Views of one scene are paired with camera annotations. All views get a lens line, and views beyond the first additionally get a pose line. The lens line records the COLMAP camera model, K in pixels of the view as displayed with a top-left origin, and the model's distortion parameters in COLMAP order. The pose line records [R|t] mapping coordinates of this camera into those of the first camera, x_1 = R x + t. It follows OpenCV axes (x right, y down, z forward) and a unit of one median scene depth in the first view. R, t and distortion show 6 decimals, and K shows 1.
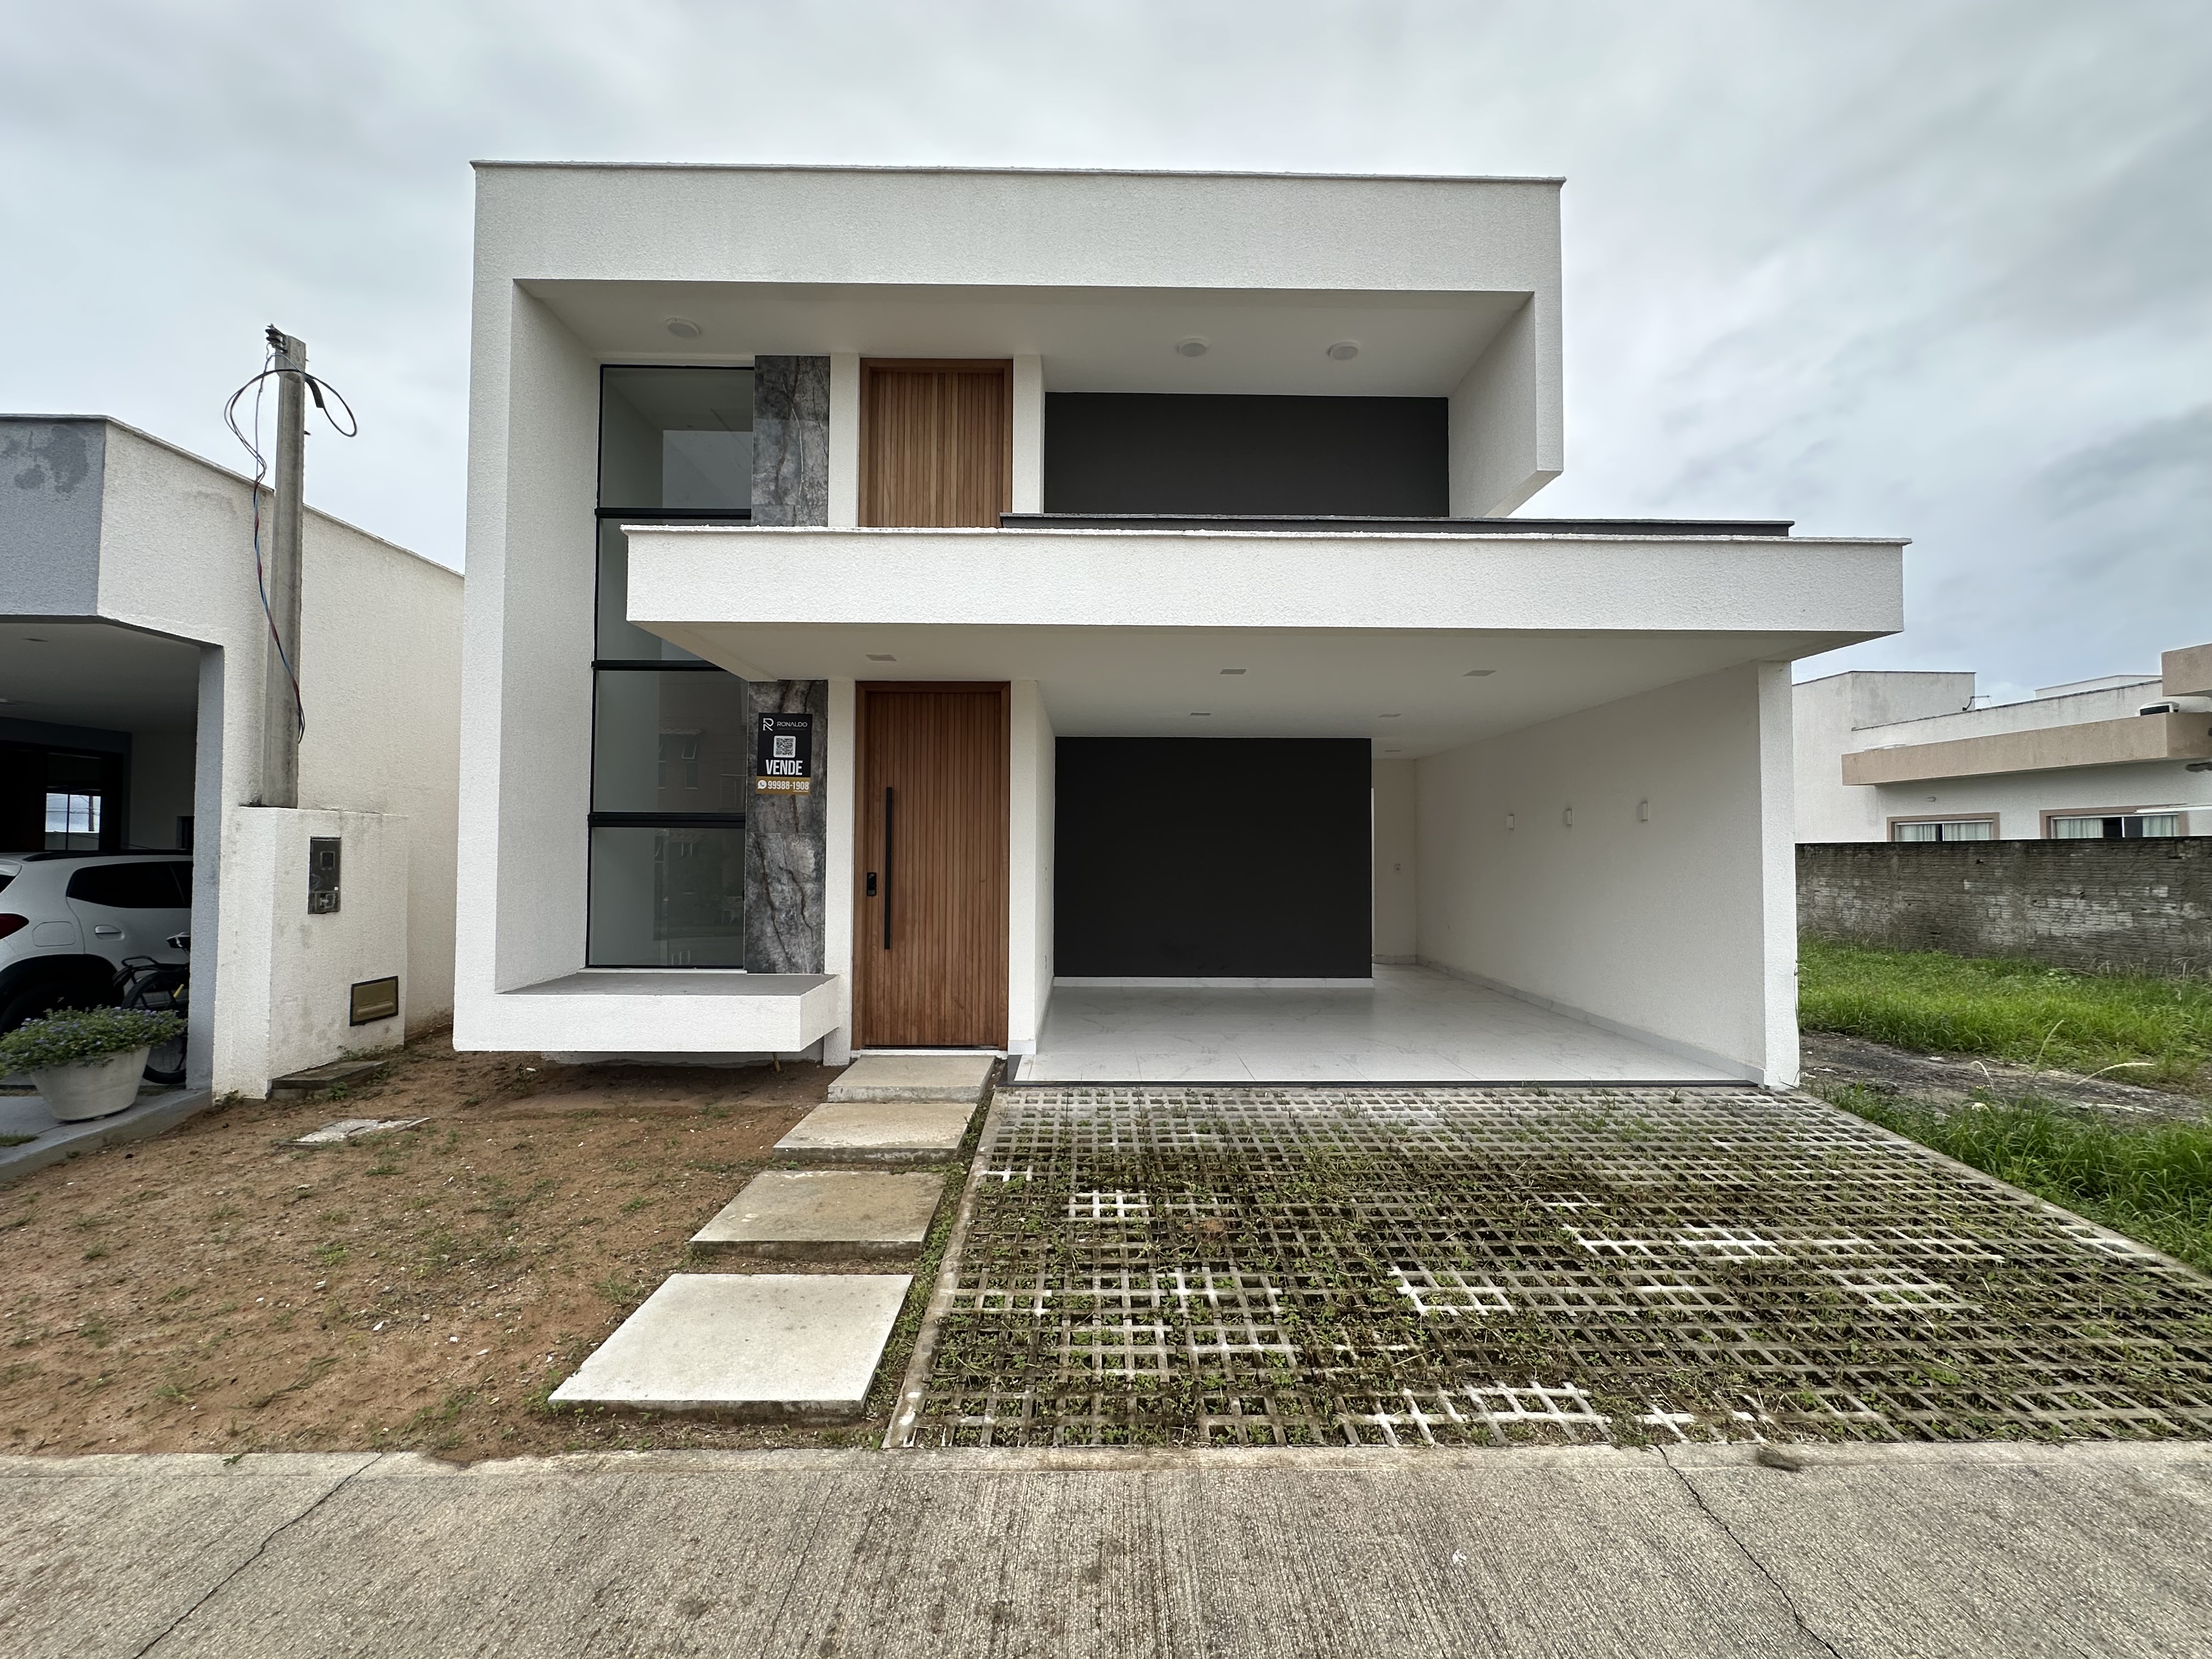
lens RADIAL K [[883.1, 0, 1103.9], [0, 883.1, 825.7], [0, 0, 1]] dist [-0.004522, 0.000970]
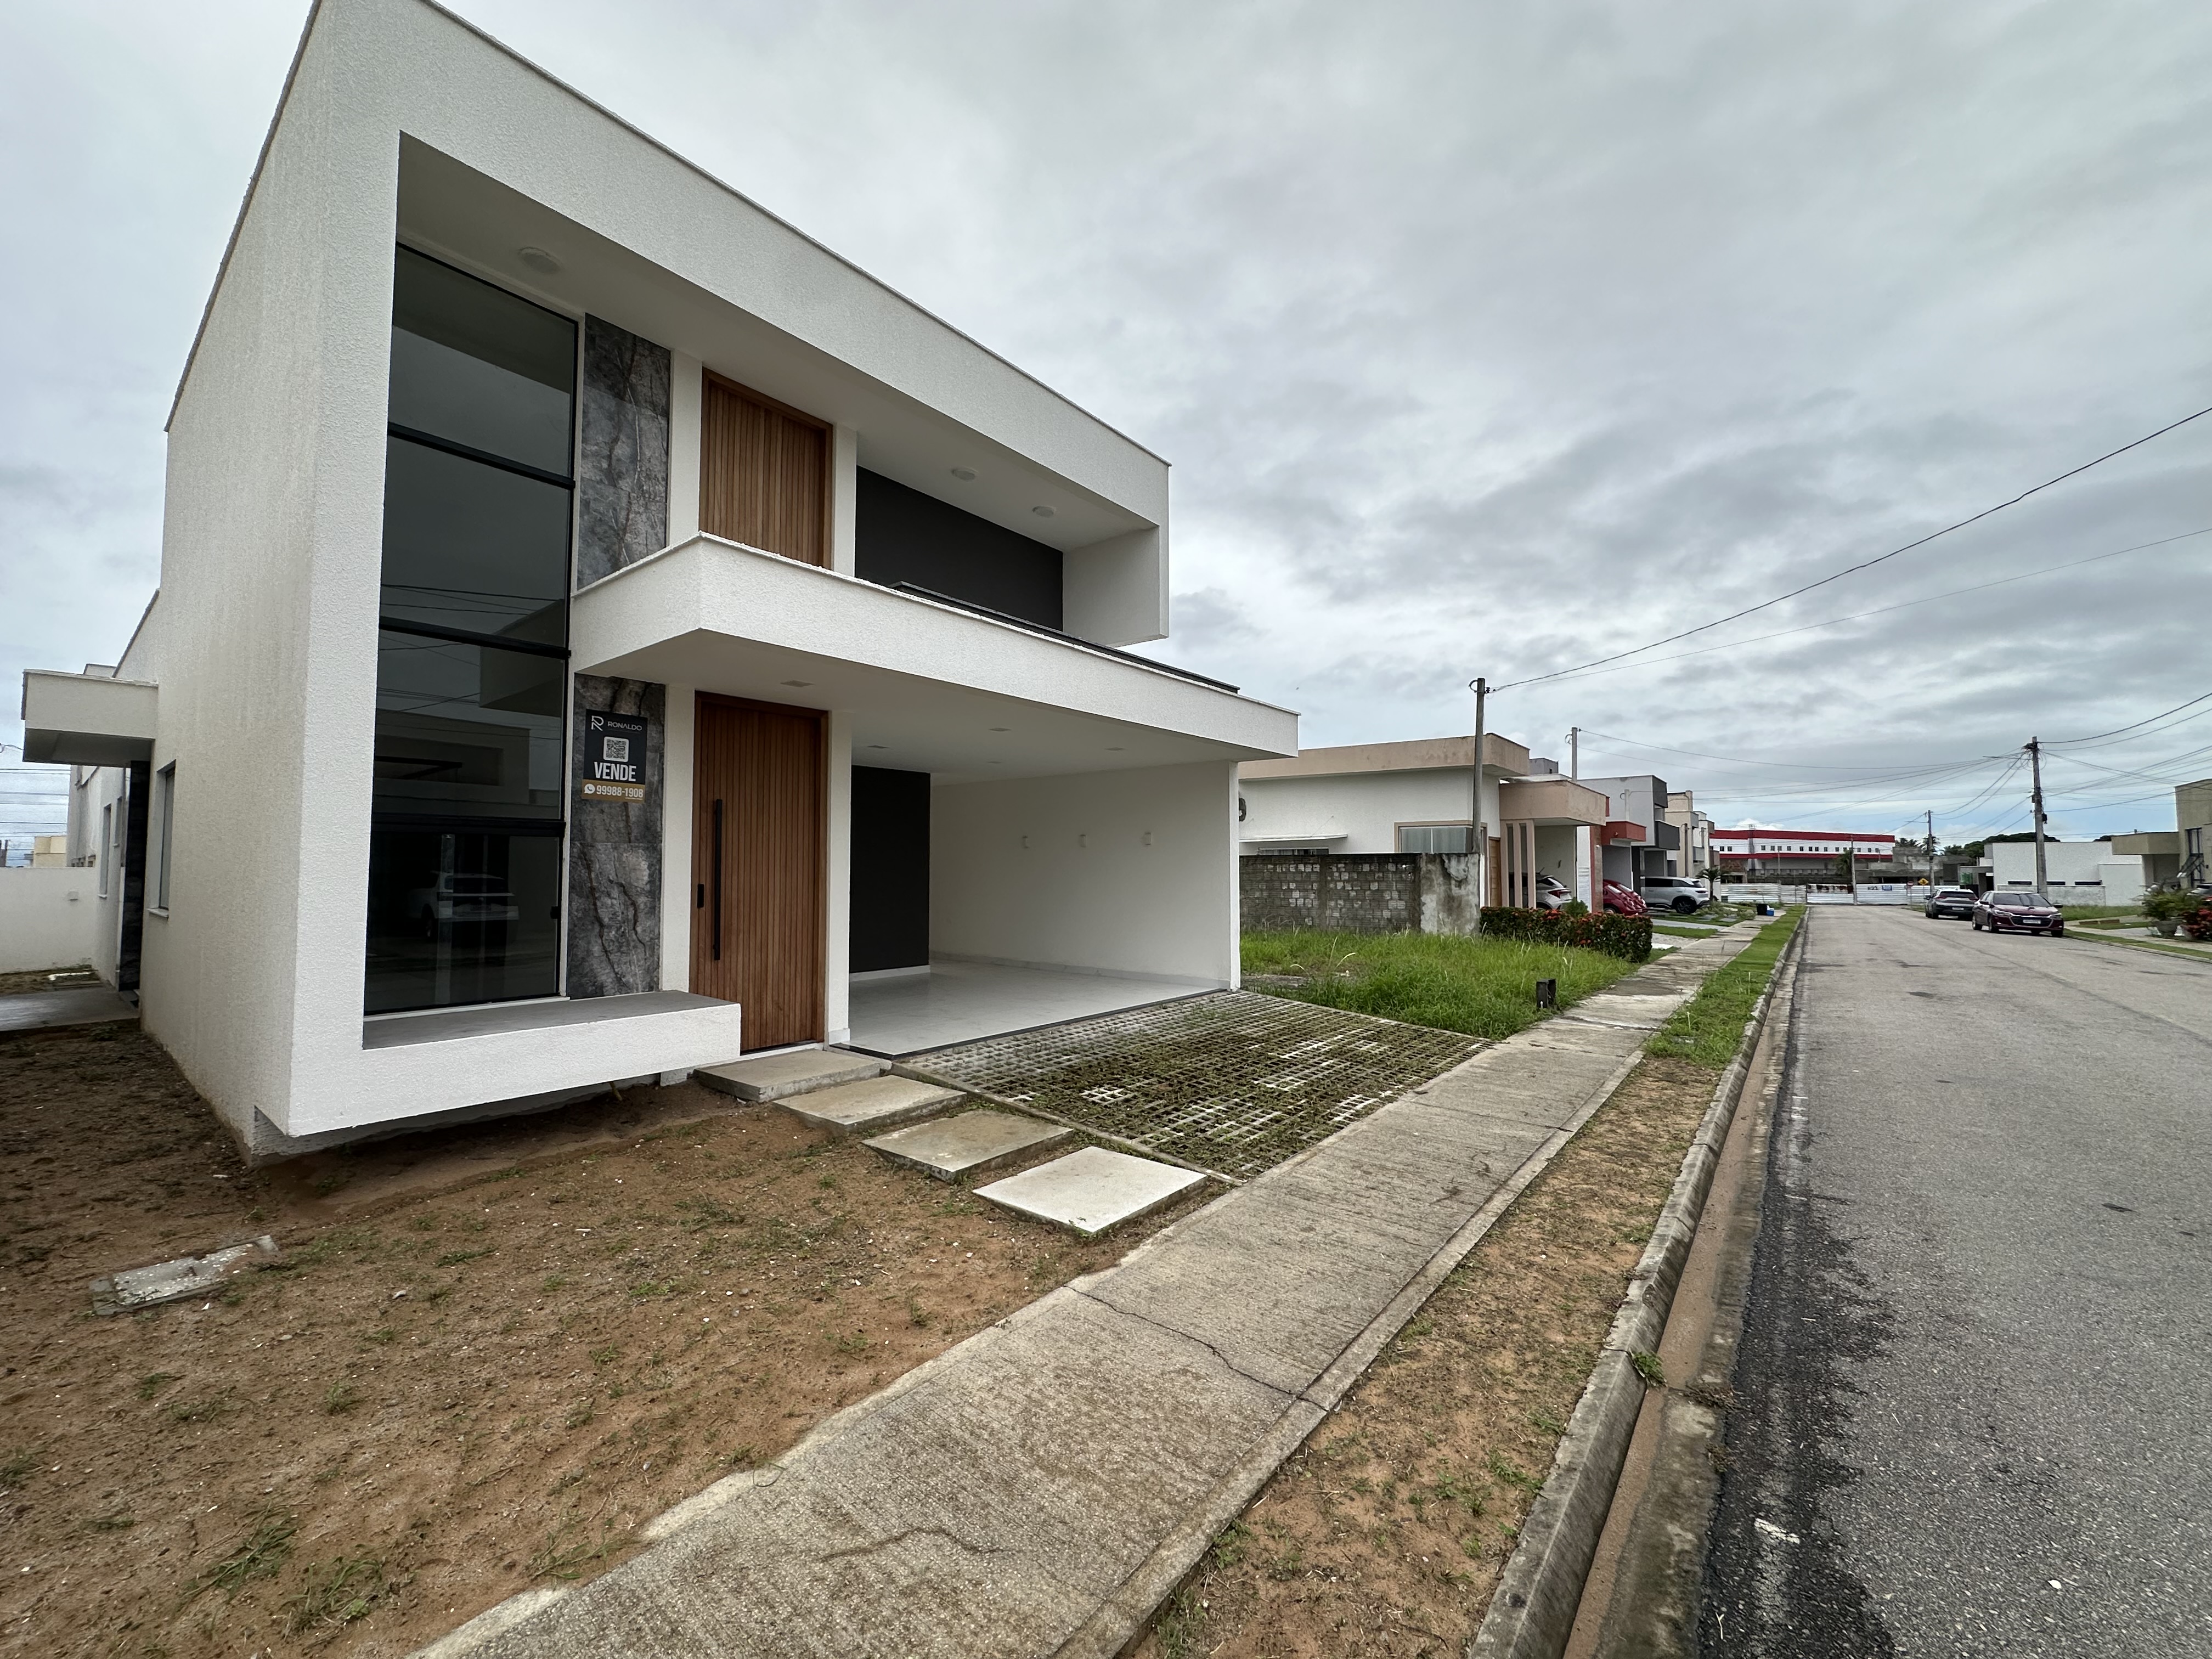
lens RADIAL K [[883.1, 0, 1107.9], [0, 883.1, 823.1], [0, 0, 1]] dist [-0.004522, 0.000970]
pose [[0.634831, 0.034597, 0.771876, -0.858211], [-0.020503, 0.999400, -0.027932, 0.003187], [-0.772379, 0.001906, 0.635160, 0.018925]]
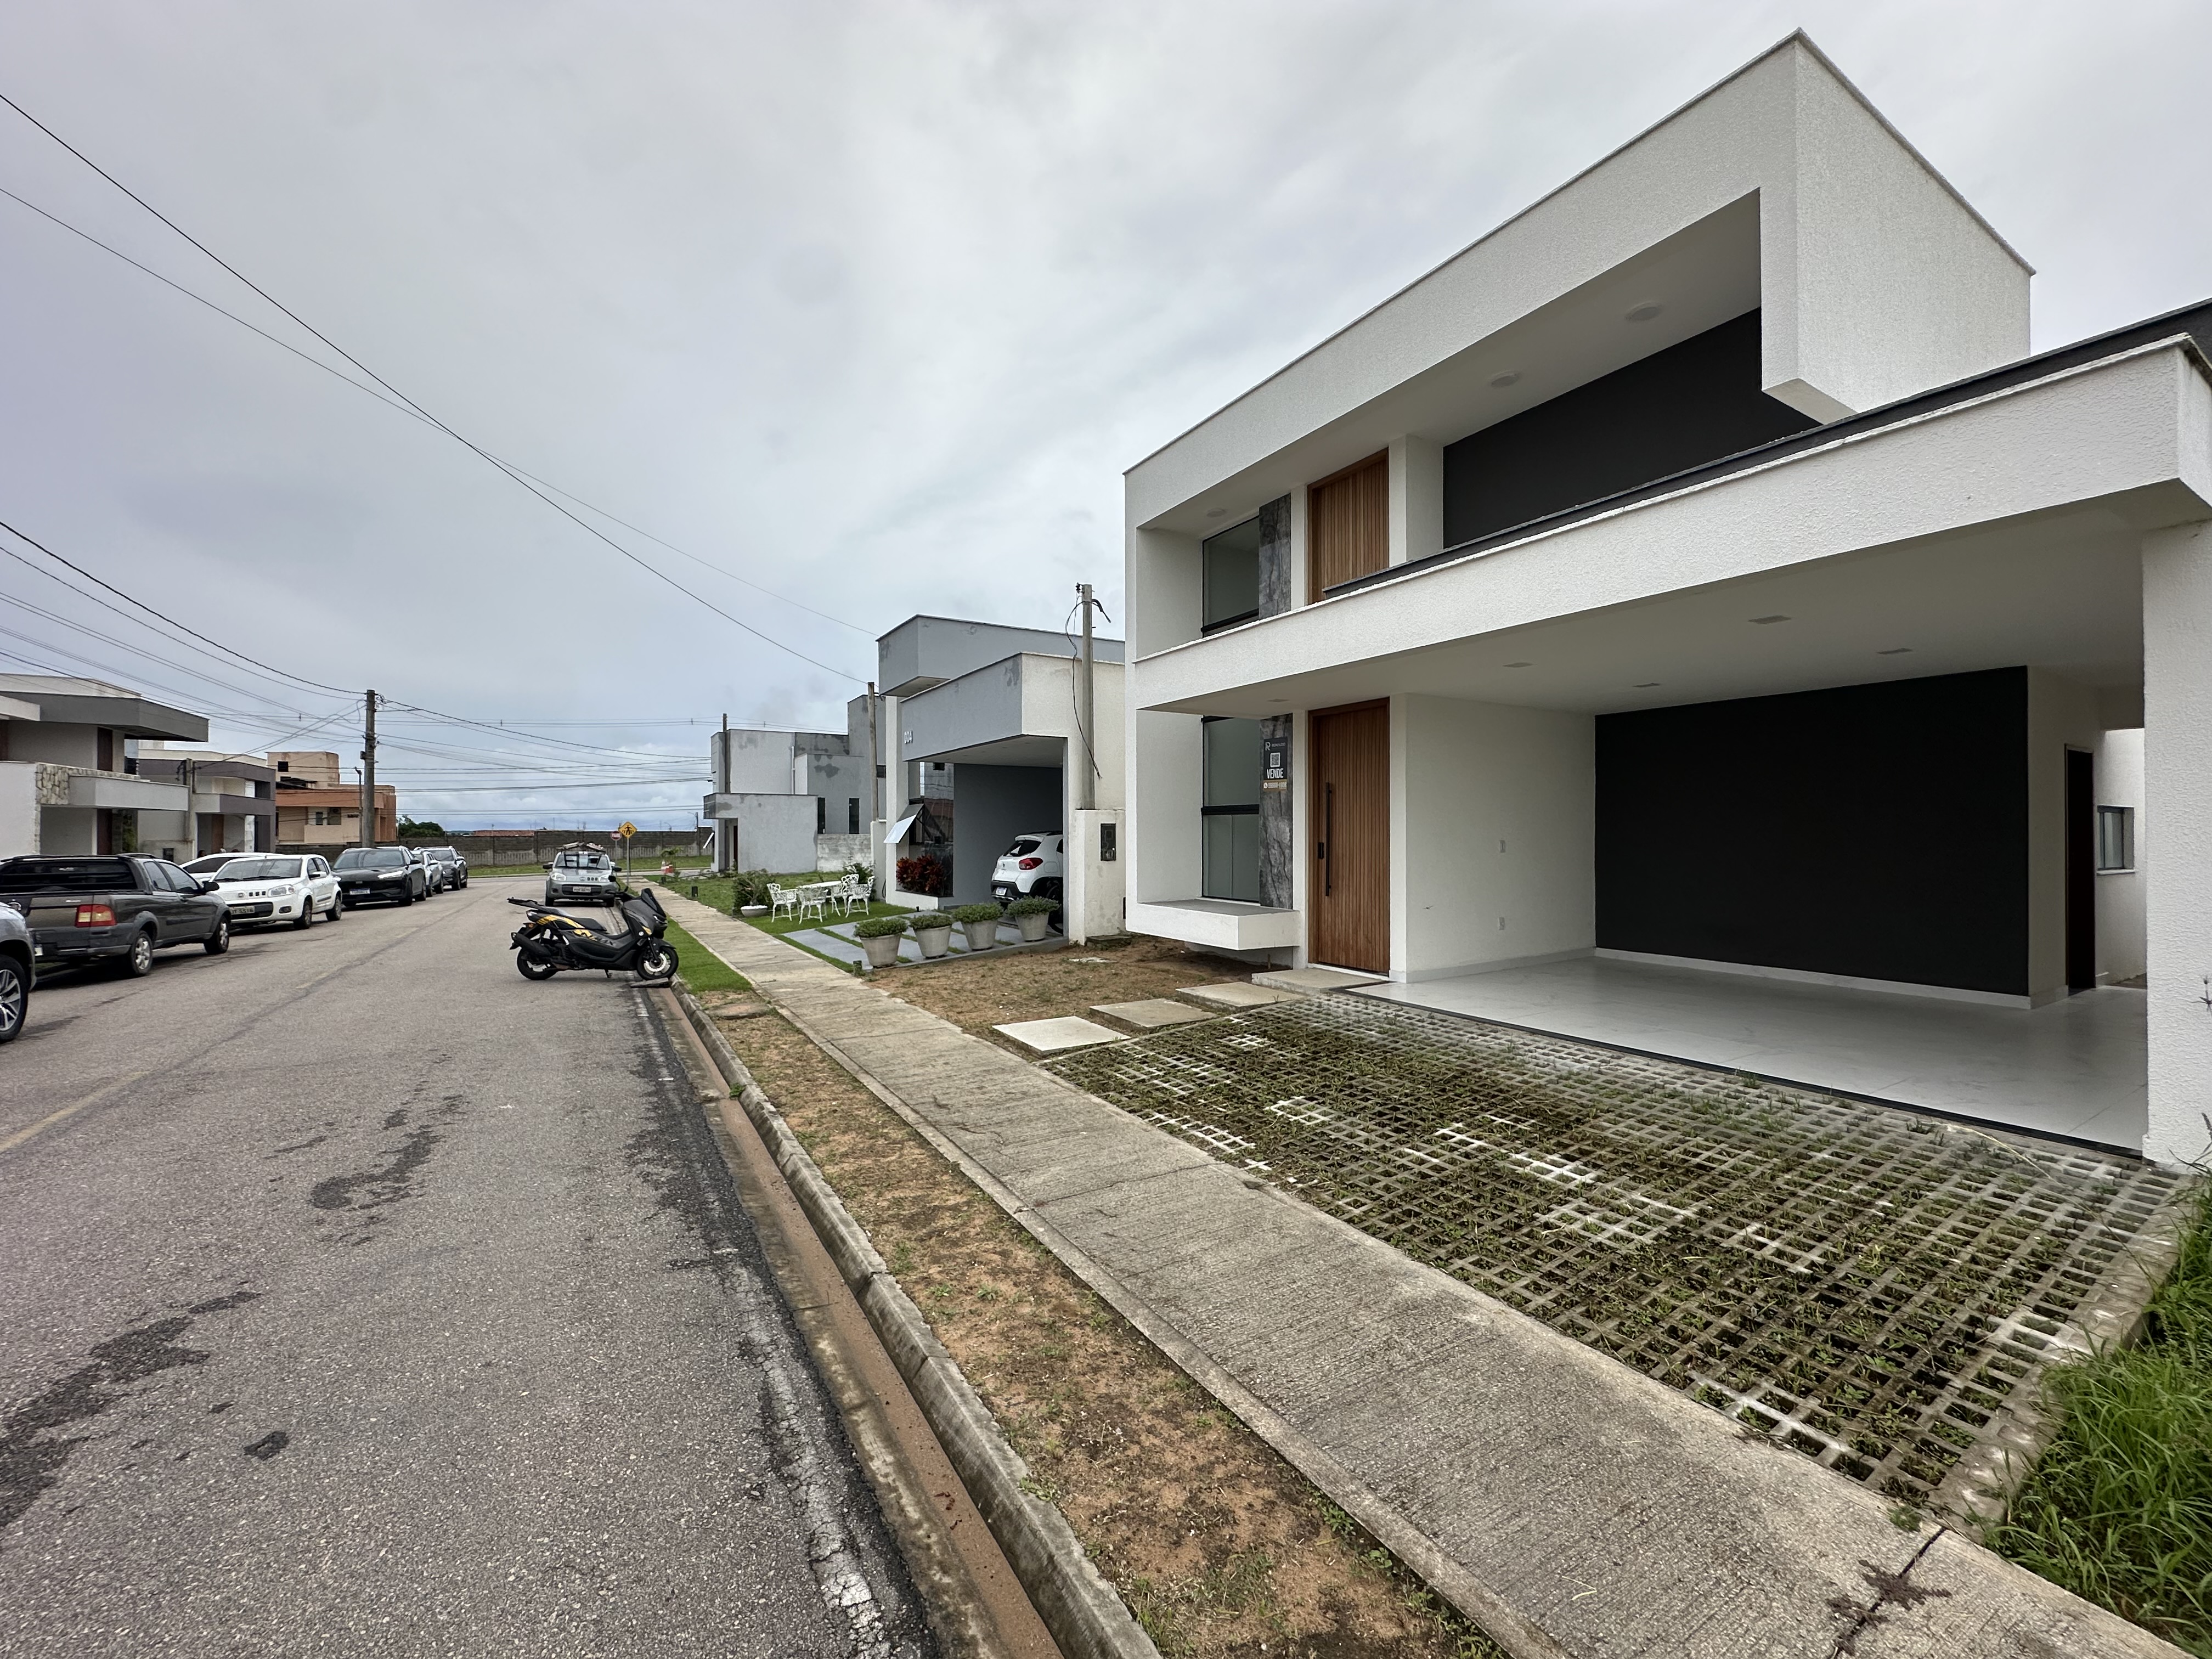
lens RADIAL K [[883.1, 0, 1104.0], [0, 883.1, 828.8], [0, 0, 1]] dist [-0.004522, 0.000970]
pose [[0.499683, -0.008595, -0.866166, 0.939000], [0.030451, 0.999507, 0.007649, 0.010190], [0.865673, -0.030198, 0.499699, -0.029274]]
